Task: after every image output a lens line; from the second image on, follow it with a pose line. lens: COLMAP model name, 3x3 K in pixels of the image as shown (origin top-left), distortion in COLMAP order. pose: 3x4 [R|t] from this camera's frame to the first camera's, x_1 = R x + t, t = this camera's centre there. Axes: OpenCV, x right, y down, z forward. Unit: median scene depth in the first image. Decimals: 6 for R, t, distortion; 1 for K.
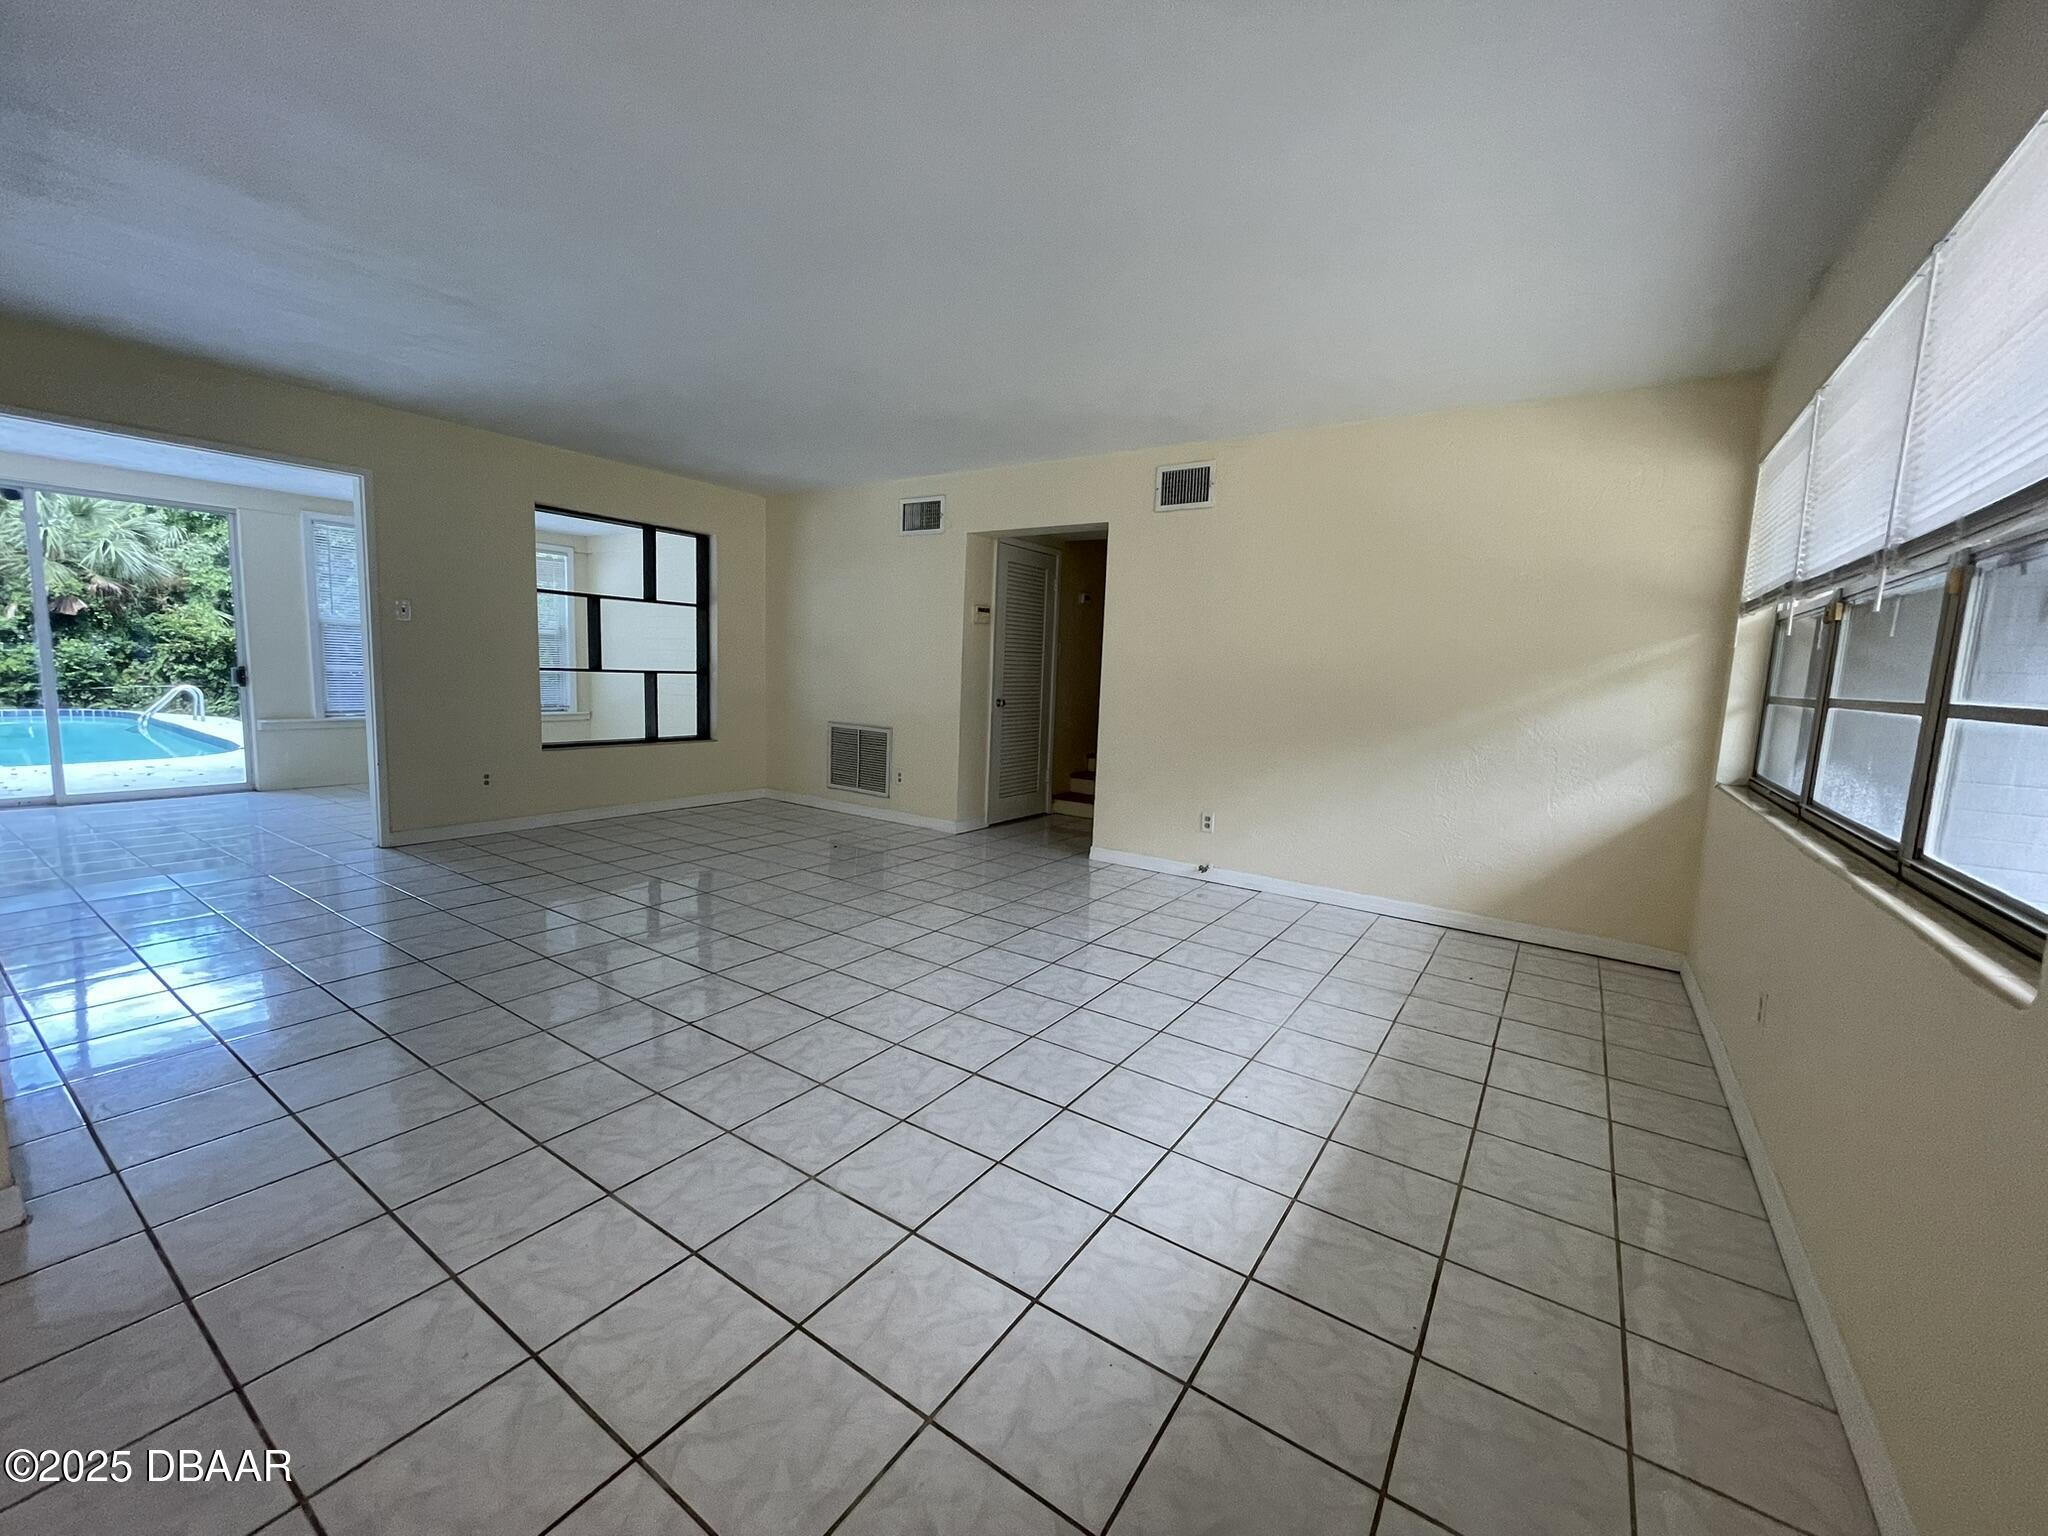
lens RADIAL K [[823.9, 0, 1019.2], [0, 823.9, 763.8], [0, 0, 1]] dist [-0.004628, 0.000044]
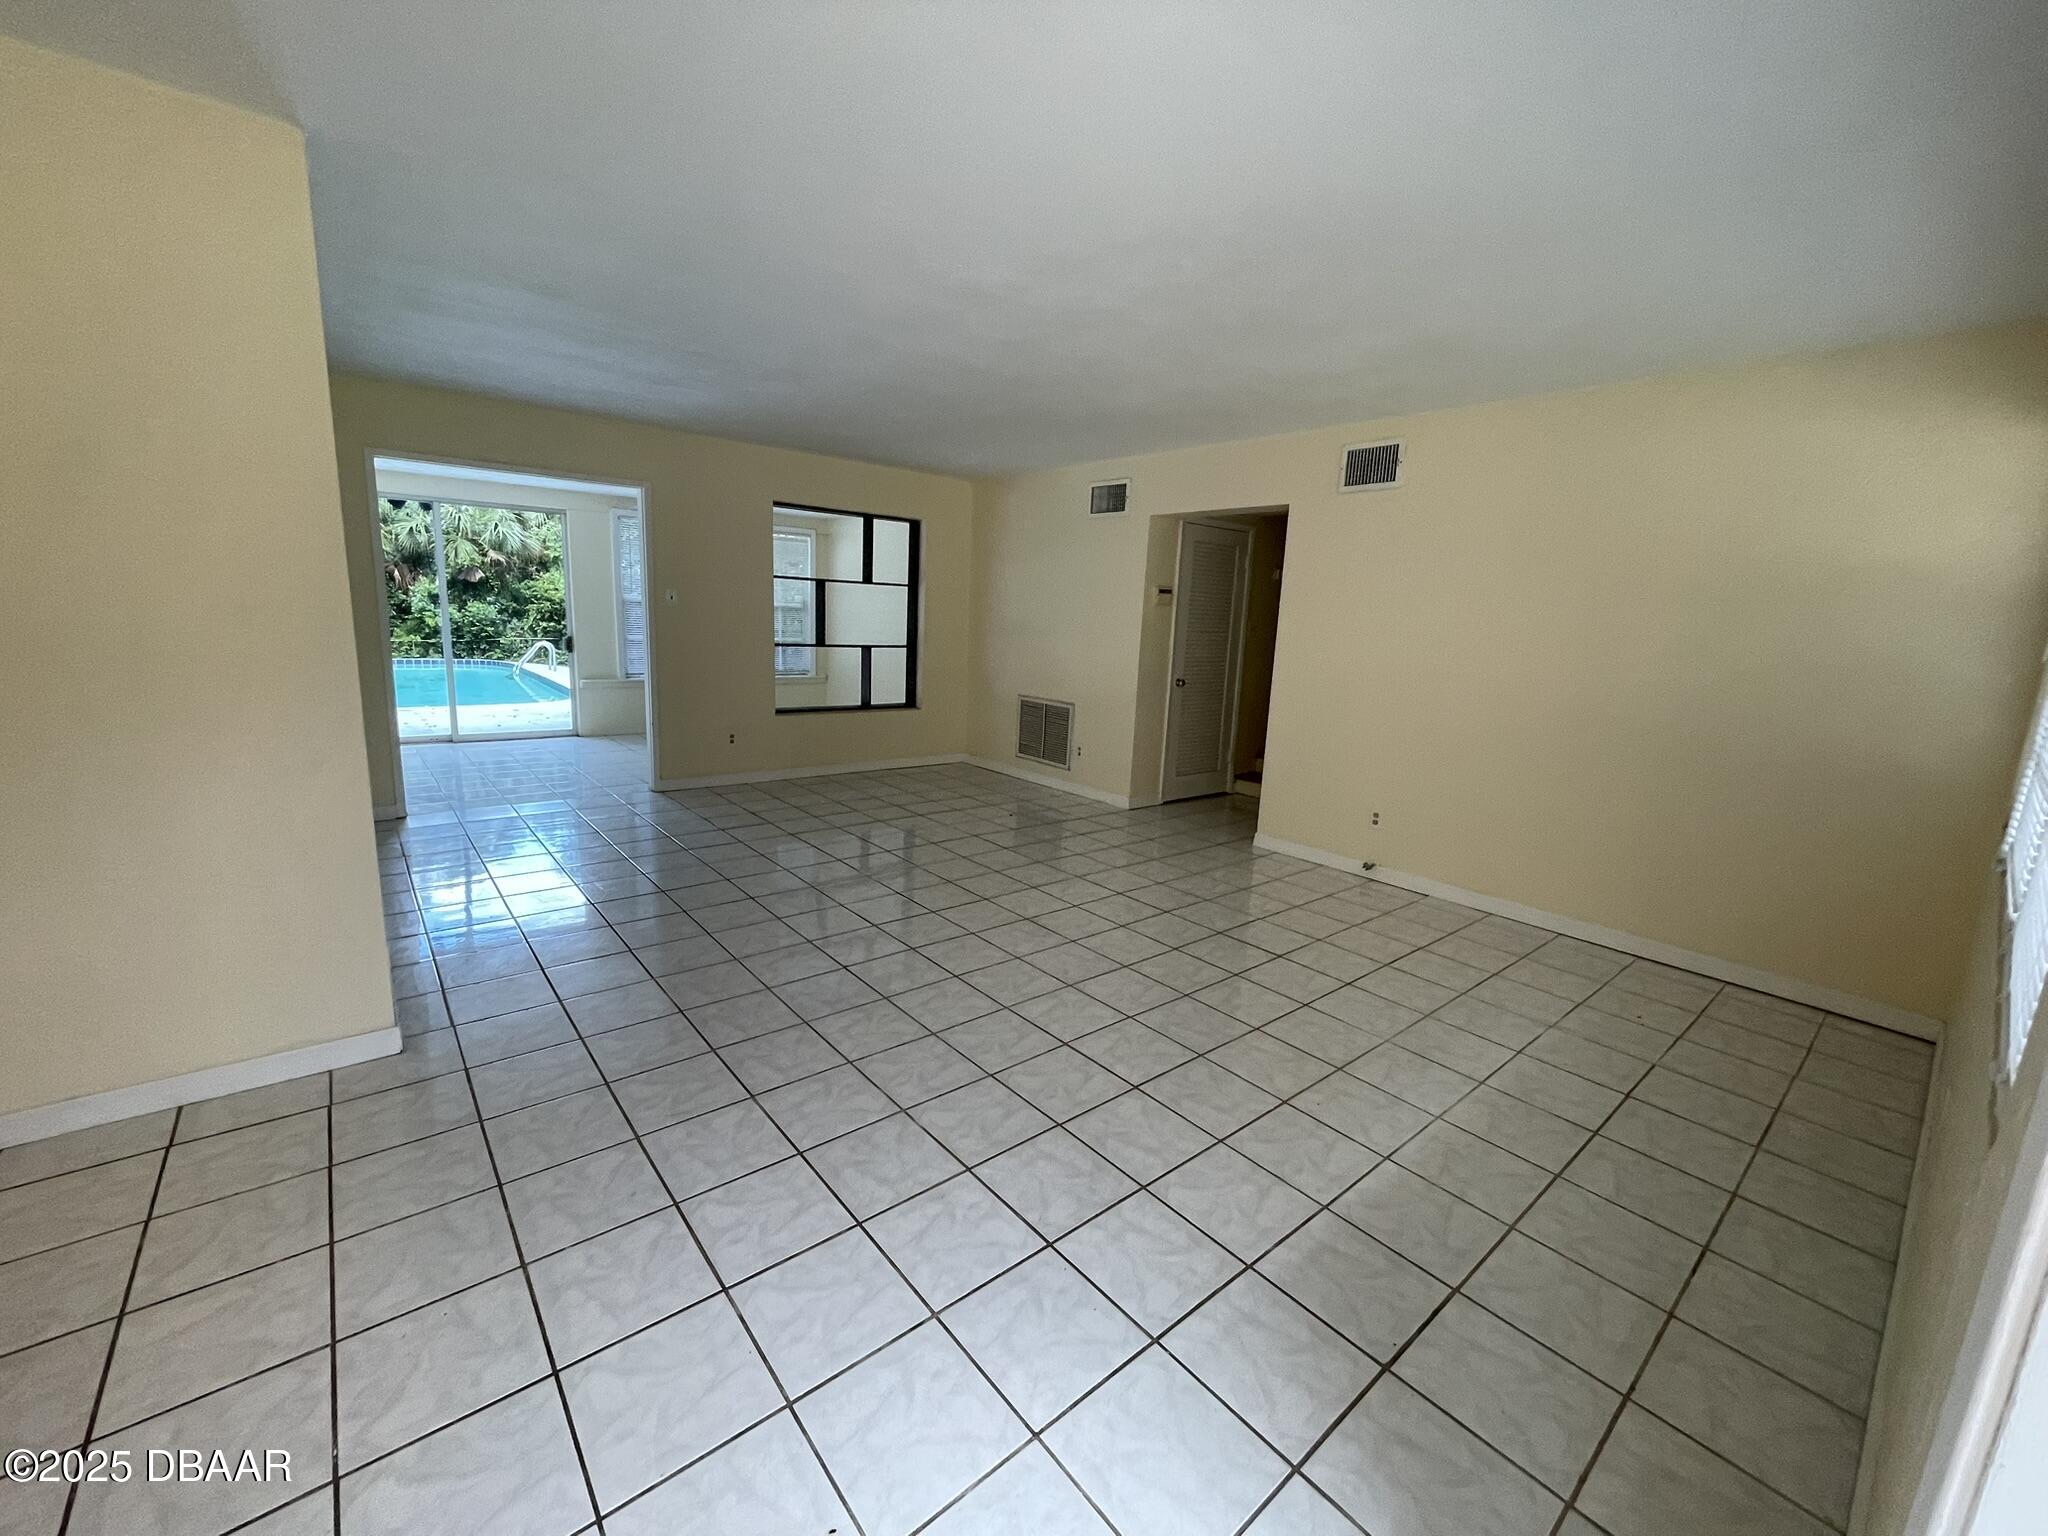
lens RADIAL K [[823.9, 0, 1020.6], [0, 823.9, 764.0], [0, 0, 1]] dist [-0.004628, 0.000044]
pose [[0.961058, 0.053309, -0.271156, 0.072591], [-0.038868, 0.997539, 0.058354, -0.027541], [0.273600, -0.045543, 0.960765, -0.030628]]
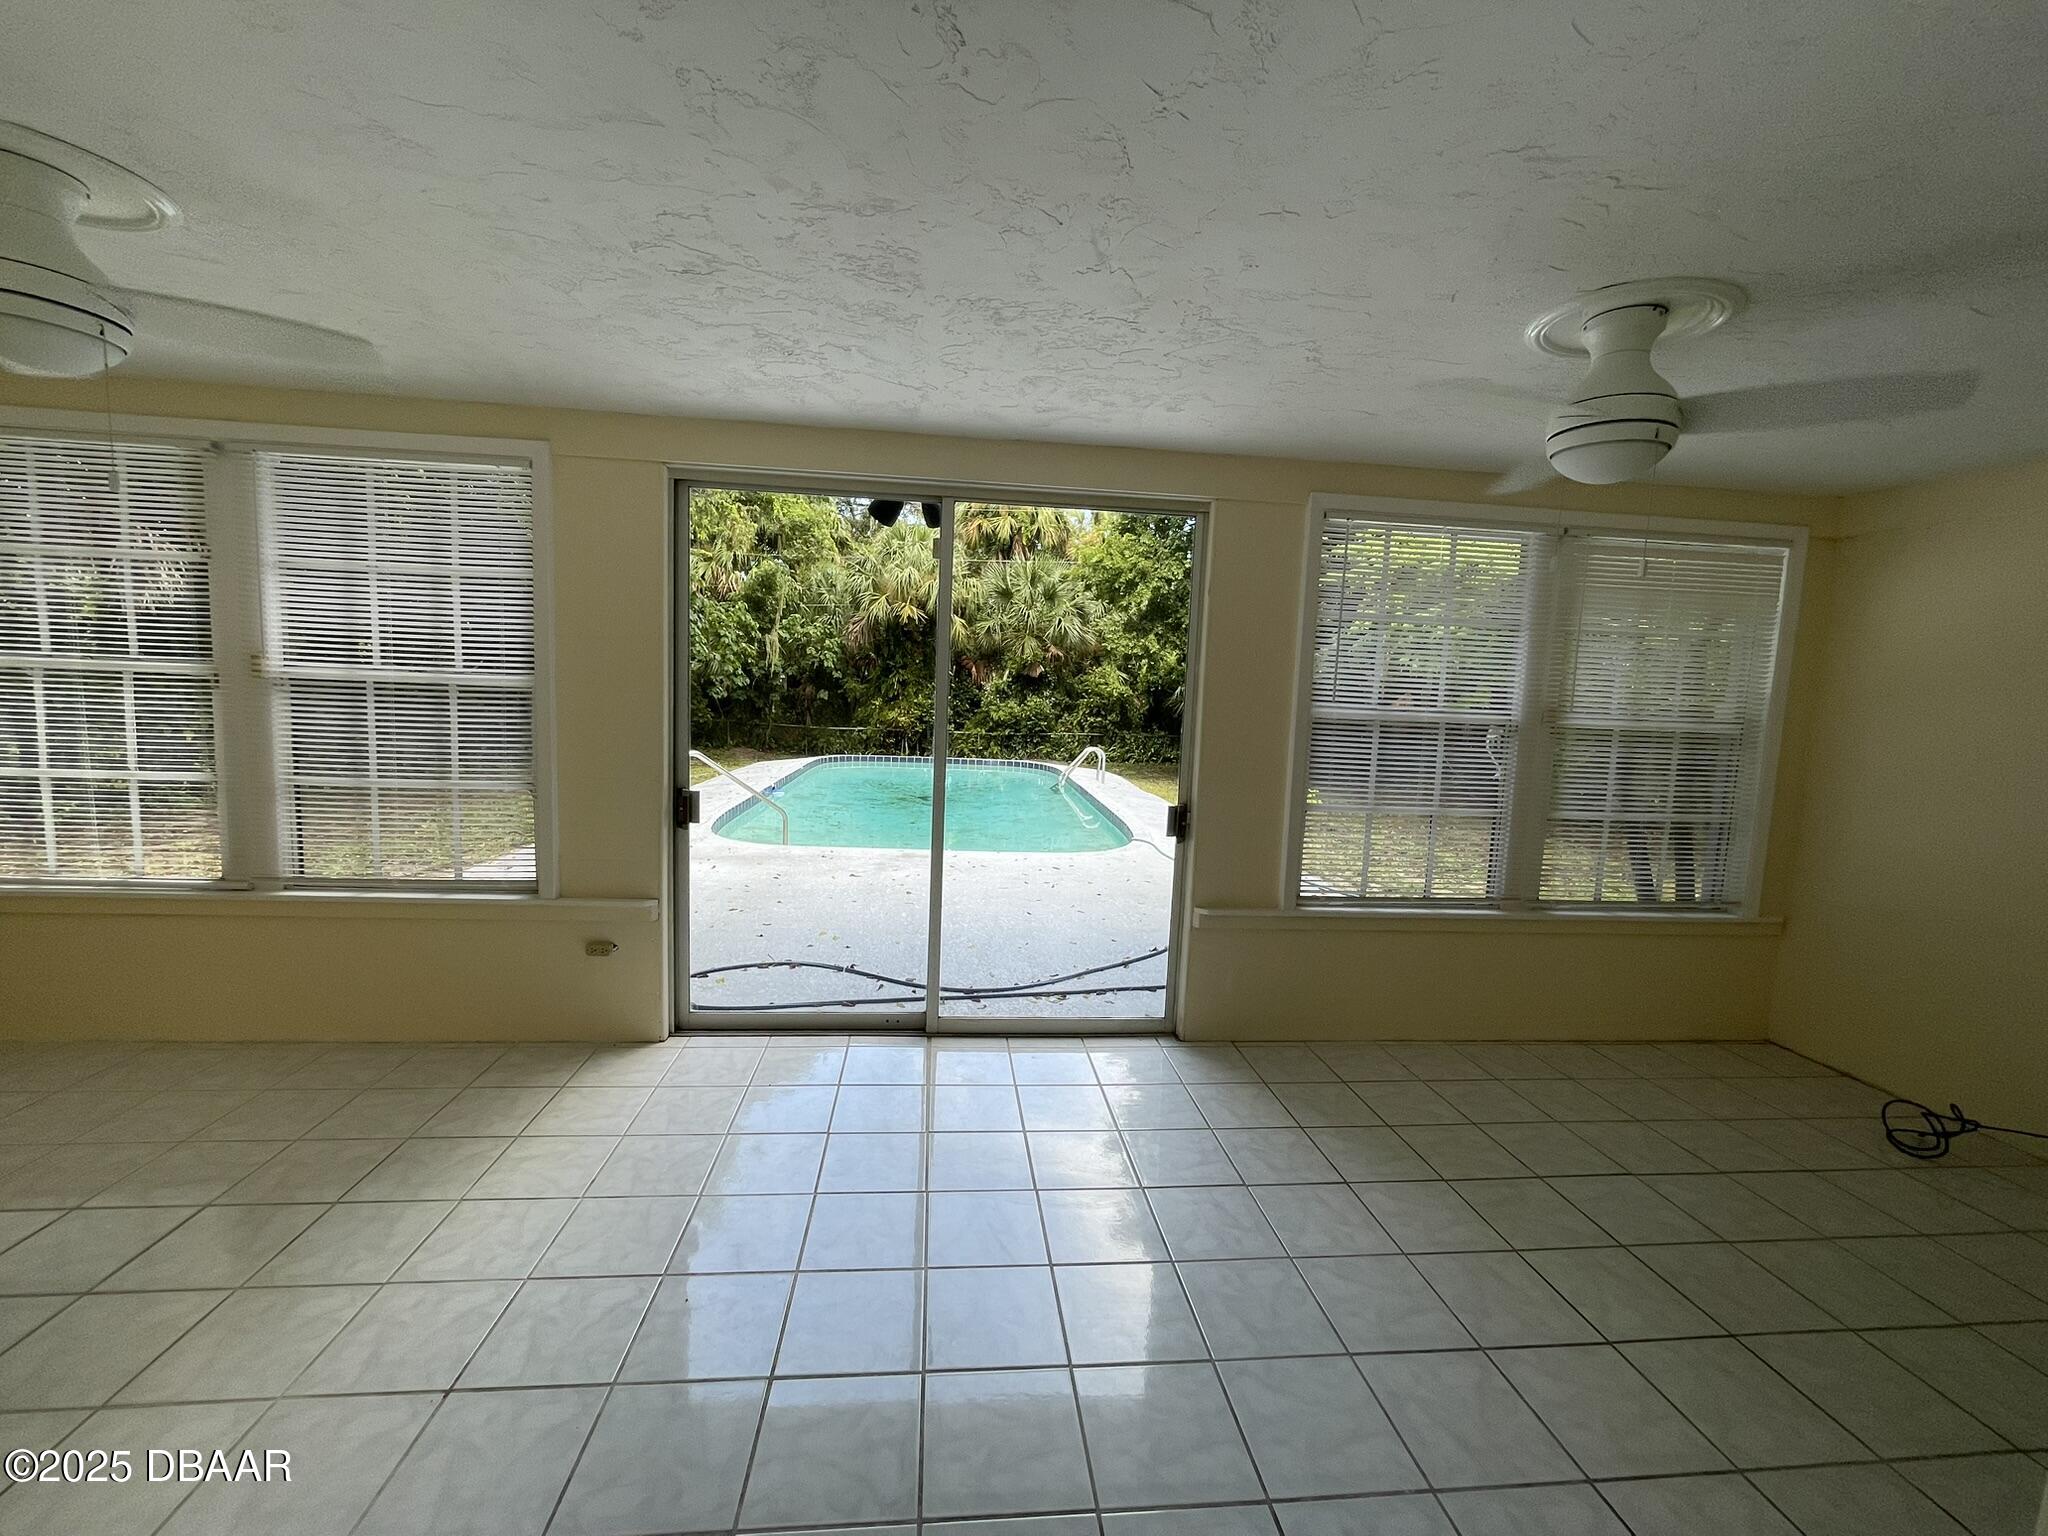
lens RADIAL K [[823.9, 0, 1009.1], [0, 823.9, 759.4], [0, 0, 1]] dist [-0.004628, 0.000044]
pose [[0.627913, 0.061966, -0.775813, -0.673283], [-0.109497, 0.993944, -0.009234, -0.142995], [0.770543, 0.090747, 0.630895, 0.638795]]
